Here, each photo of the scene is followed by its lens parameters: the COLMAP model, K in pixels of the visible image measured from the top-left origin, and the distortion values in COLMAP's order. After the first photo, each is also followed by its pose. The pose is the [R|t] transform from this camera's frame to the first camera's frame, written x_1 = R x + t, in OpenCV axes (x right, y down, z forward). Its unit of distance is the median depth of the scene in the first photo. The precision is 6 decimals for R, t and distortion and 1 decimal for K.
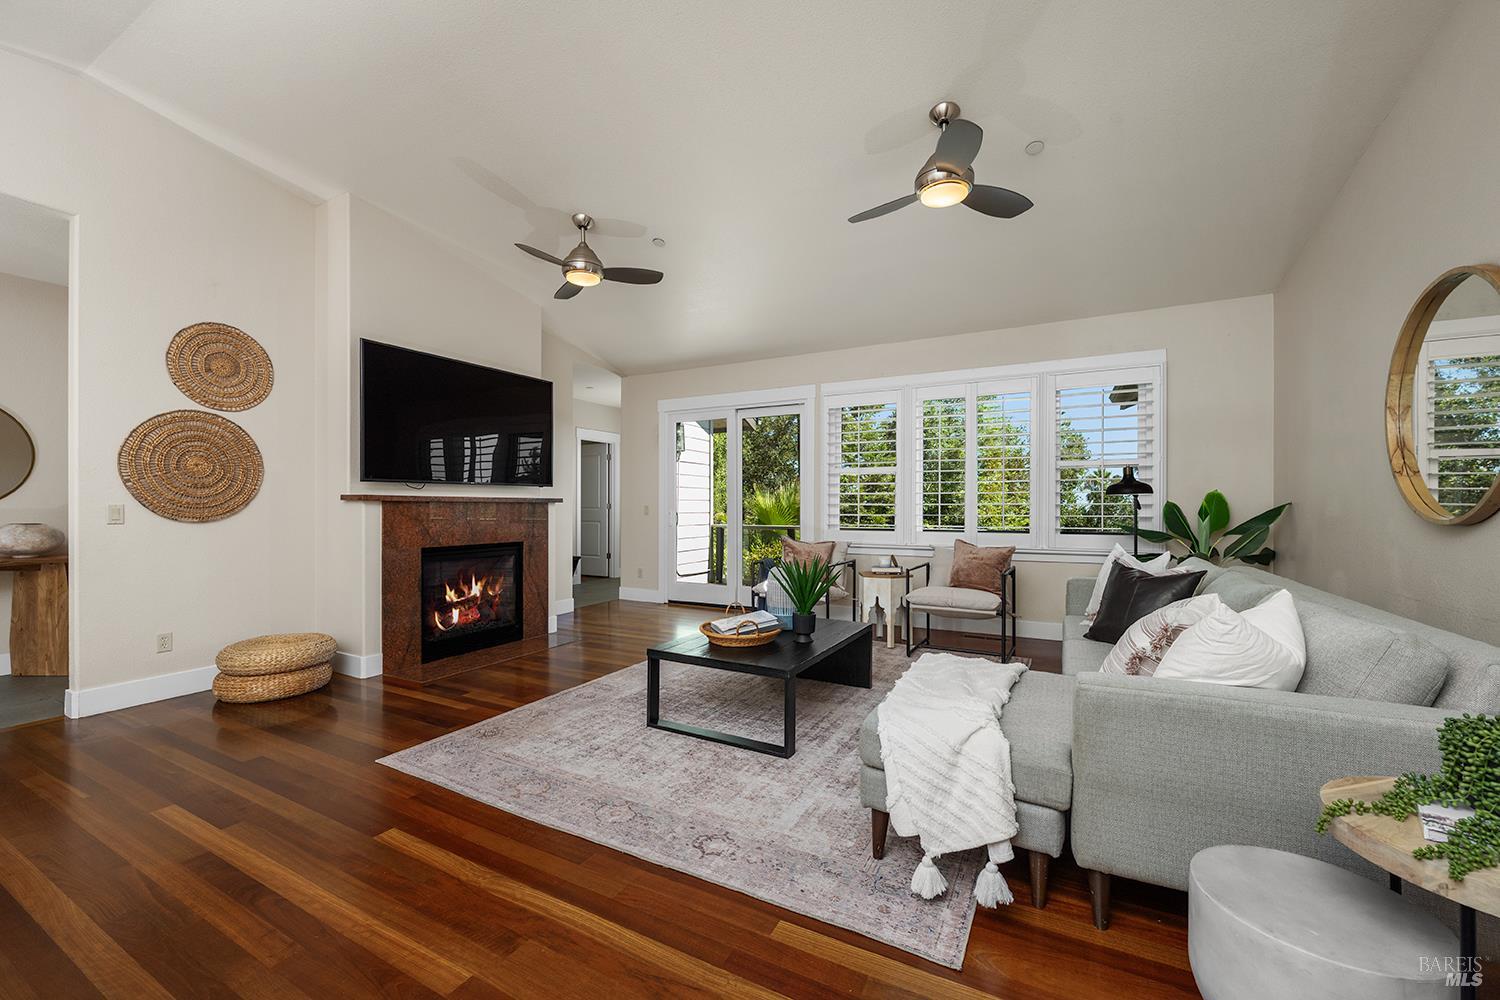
lens RADIAL K [[604.4, 0, 754.7], [0, 604.4, 507.4], [0, 0, 1]] dist [-0.006968, -0.000038]
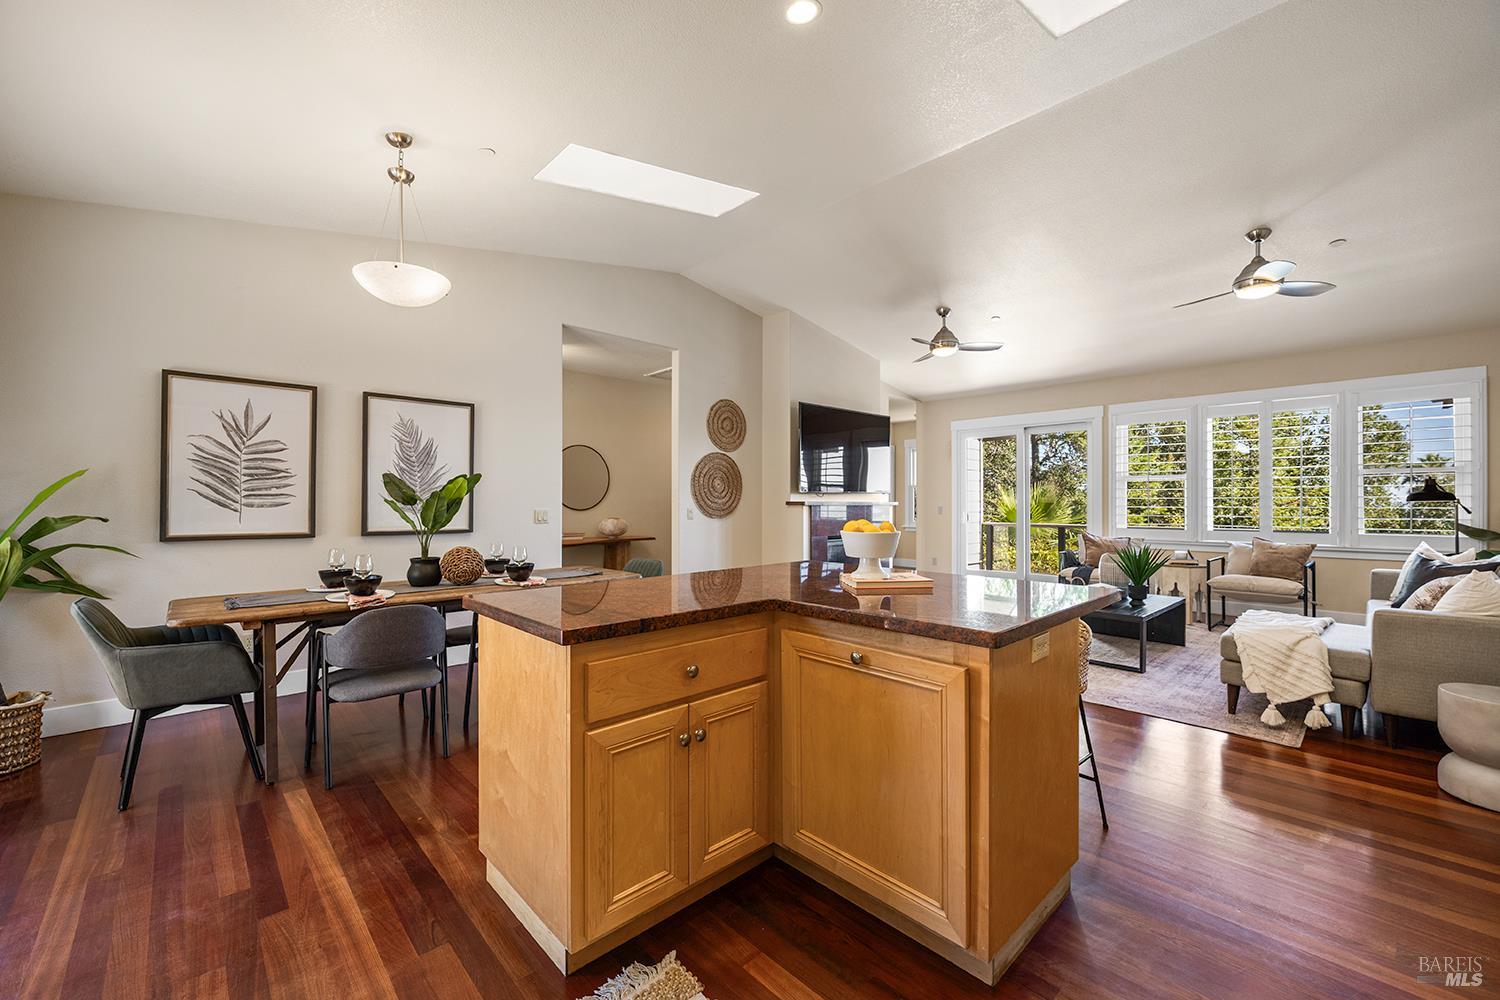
lens RADIAL K [[612.6, 0, 744.2], [0, 612.6, 500.5], [0, 0, 1]] dist [-0.001476, -0.000091]
pose [[0.947186, -0.001524, -0.320681, -0.315111], [-0.000104, 0.999987, -0.005062, -0.017701], [0.320684, 0.004828, 0.947174, -0.636336]]
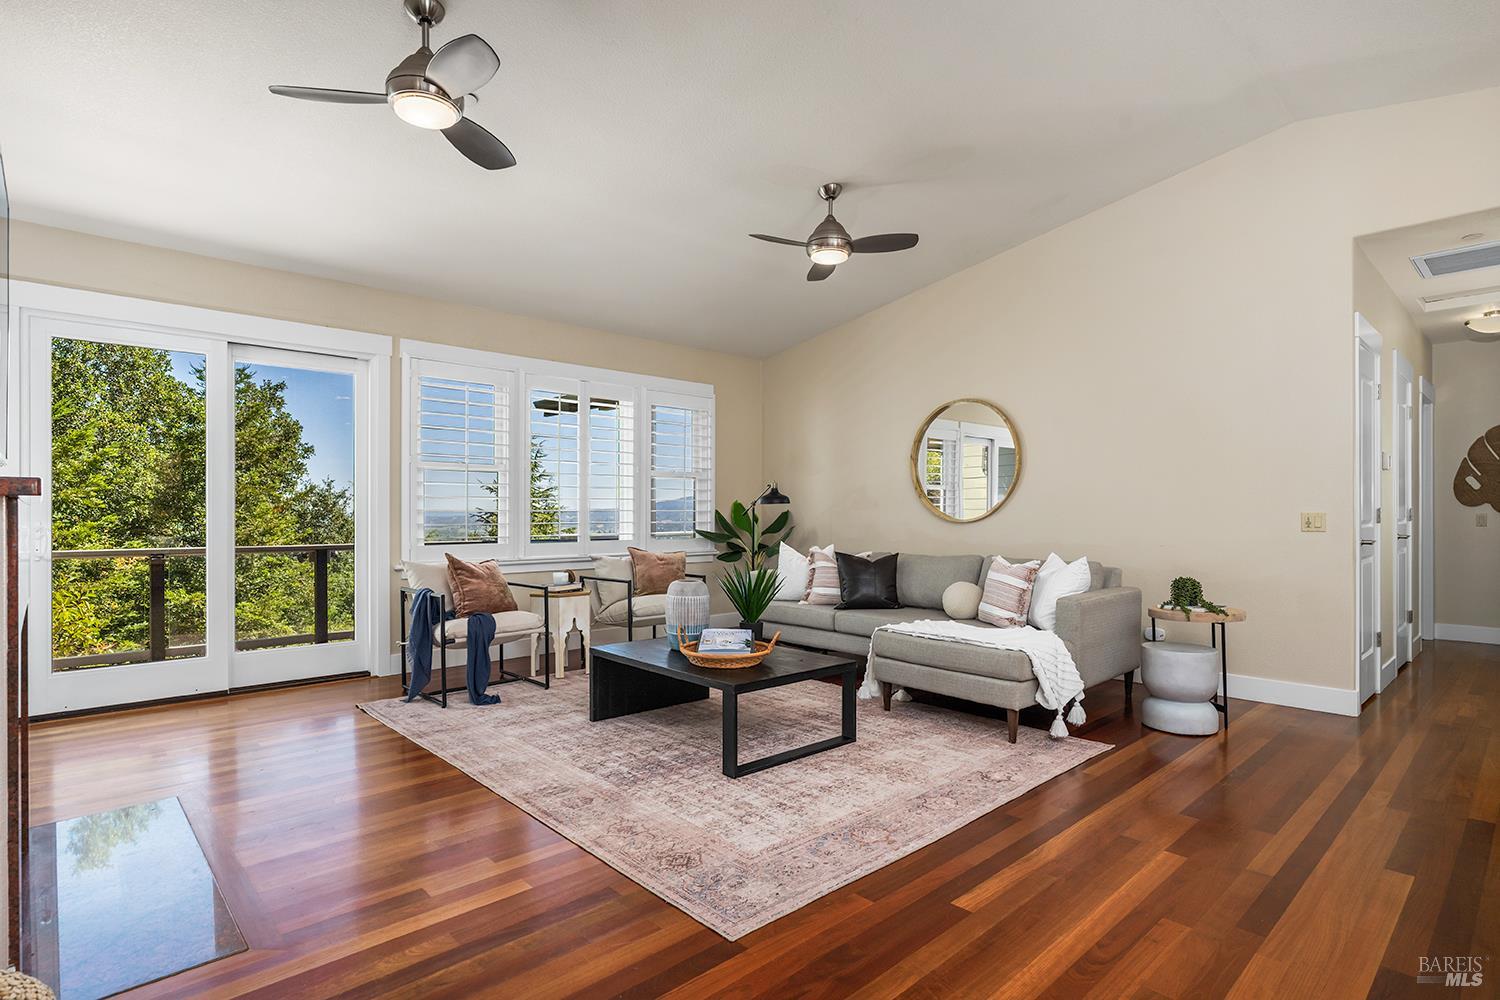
lens RADIAL K [[755.4, 0, 756.7], [0, 755.4, 518.4], [0, 0, 1]] dist [-0.000784, -0.000128]
pose [[0.315791, -0.007816, 0.948797, -1.015594], [0.000063, 0.999966, 0.008216, -0.006086], [-0.948829, -0.002535, 0.315780, 0.561171]]
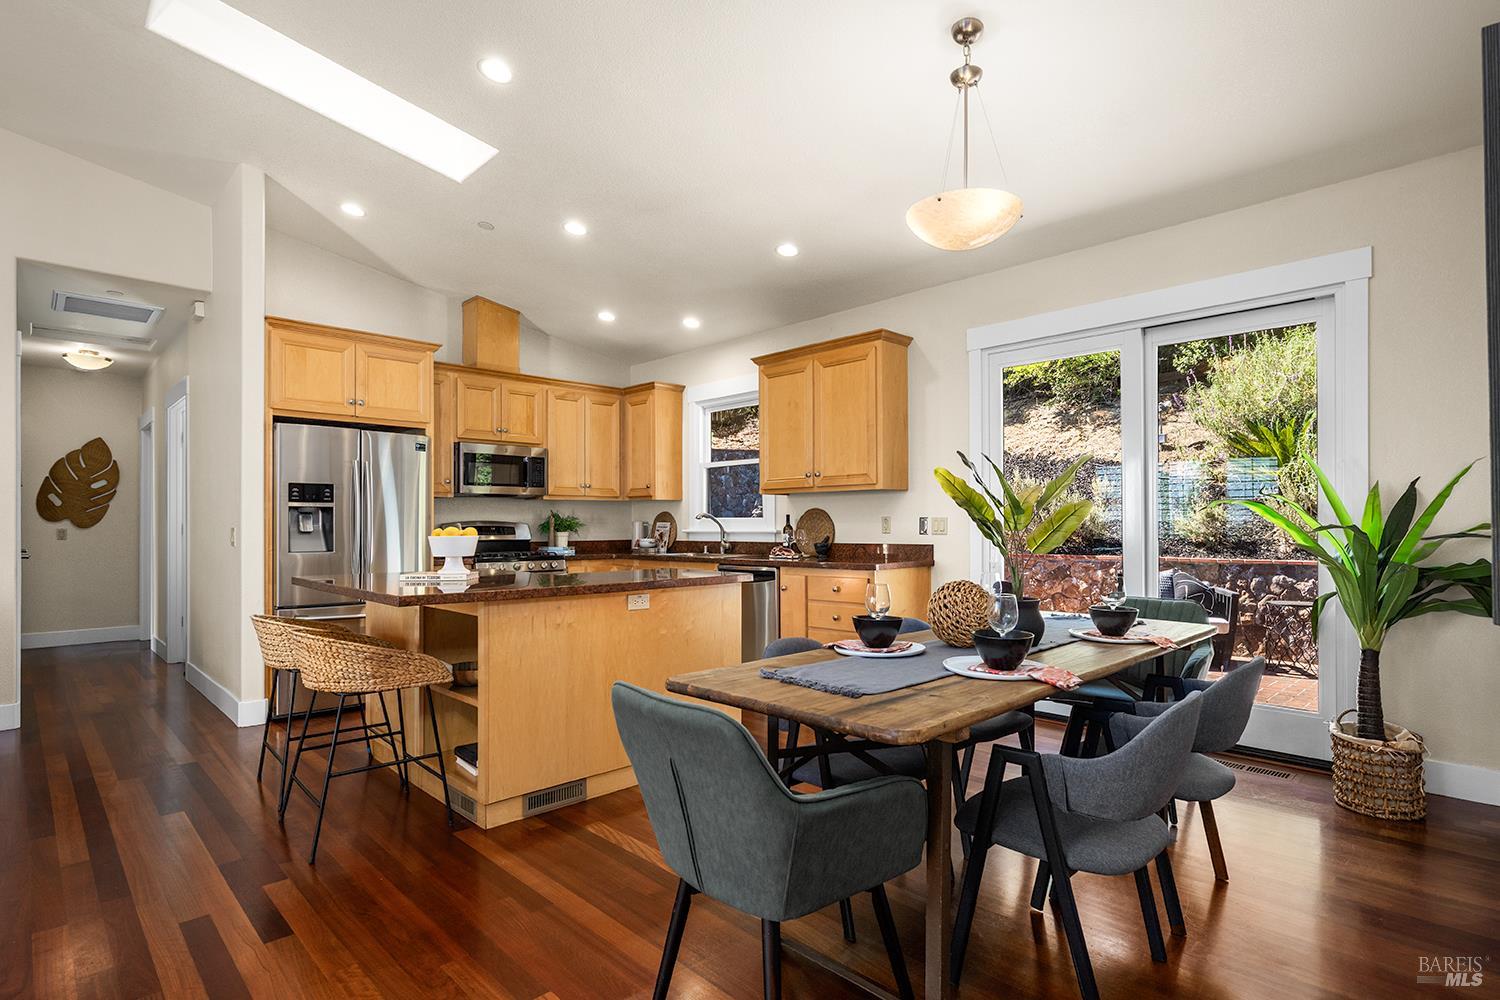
lens RADIAL K [[755.4, 0, 756.7], [0, 755.4, 518.4], [0, 0, 1]] dist [-0.000784, -0.000128]
pose [[-0.956245, 0.007337, 0.292475, -1.070922], [0.004948, 0.999948, -0.008909, -0.002557], [-0.292525, -0.007072, -0.956232, 0.851146]]
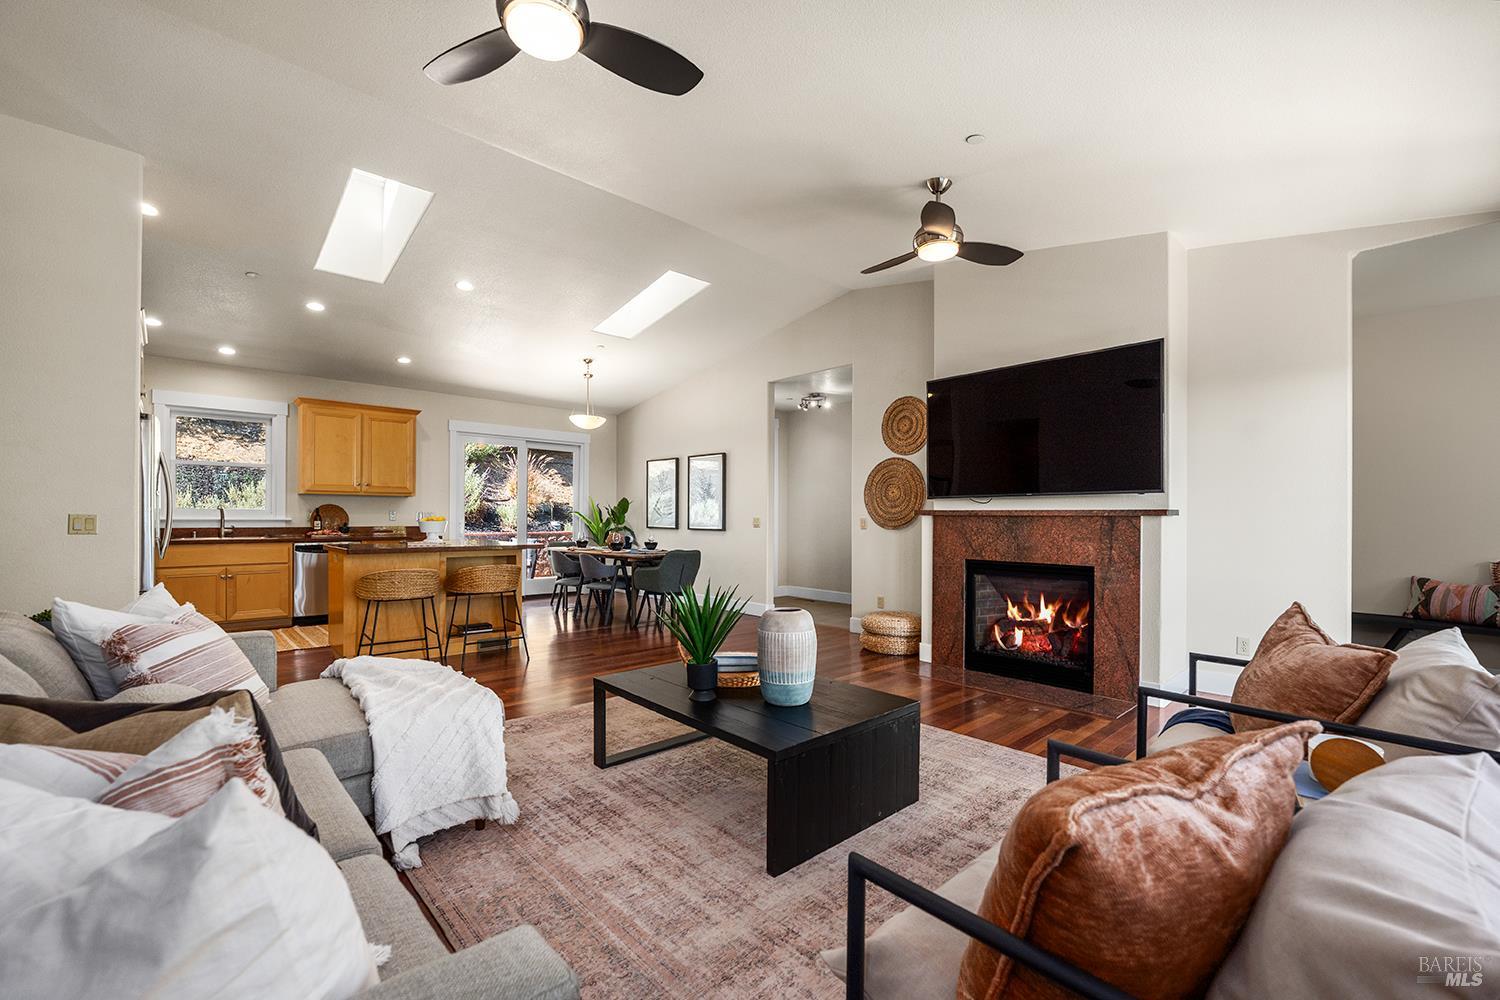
lens RADIAL K [[625.6, 0, 755.0], [0, 625.6, 516.3], [0, 0, 1]] dist [-0.000149, 0.000034]
pose [[-0.314817, -0.002561, -0.949149, 0.752087], [-0.006740, 0.999977, -0.000462, -0.006612], [0.949128, 0.006252, -0.314827, 1.219913]]
